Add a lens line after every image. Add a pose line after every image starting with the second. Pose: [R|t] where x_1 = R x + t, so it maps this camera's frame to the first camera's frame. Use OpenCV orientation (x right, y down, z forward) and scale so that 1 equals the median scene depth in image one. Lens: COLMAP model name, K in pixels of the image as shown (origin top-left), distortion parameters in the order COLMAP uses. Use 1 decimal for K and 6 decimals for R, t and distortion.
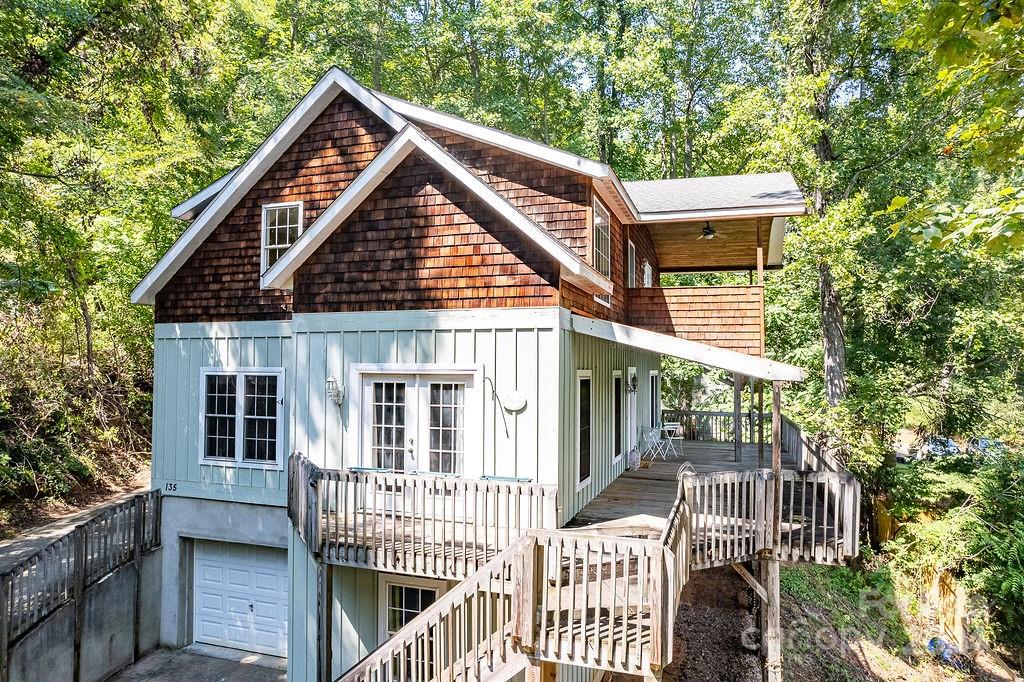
lens RADIAL K [[604.1, 0, 512.0], [0, 604.1, 341.0], [0, 0, 1]] dist [-0.050387, 0.061473]
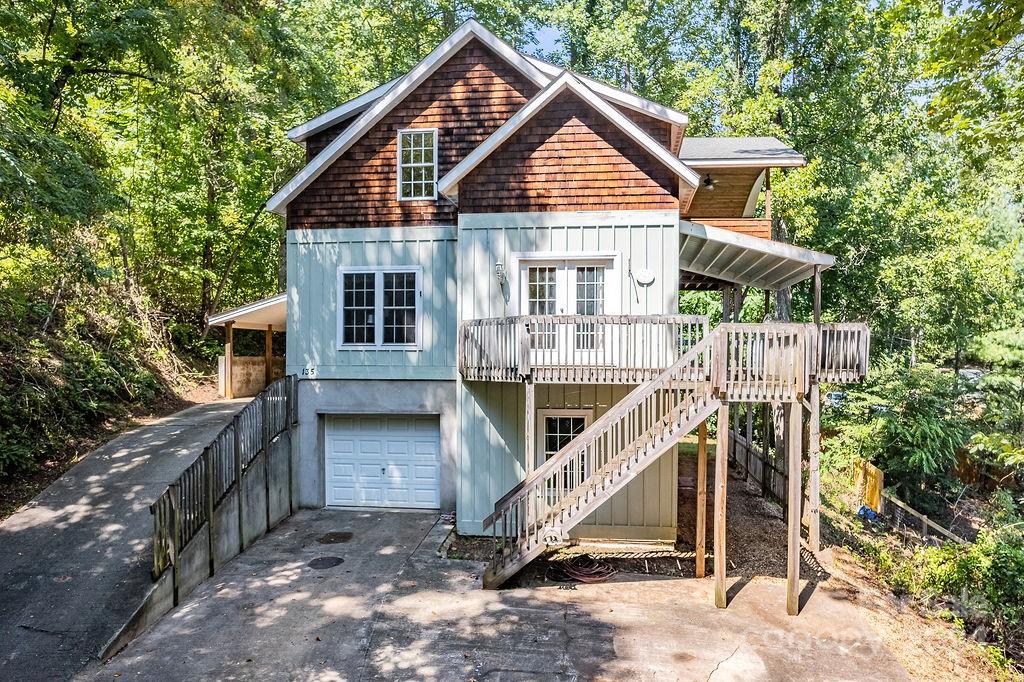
lens RADIAL K [[661.0, 0, 512.9], [0, 661.0, 351.0], [0, 0, 1]] dist [-0.006604, 0.000676]
pose [[0.980360, 0.001759, 0.197207, -0.468200], [-0.006787, 0.999669, 0.024821, 0.183816], [-0.197098, -0.025672, 0.980048, -0.348877]]
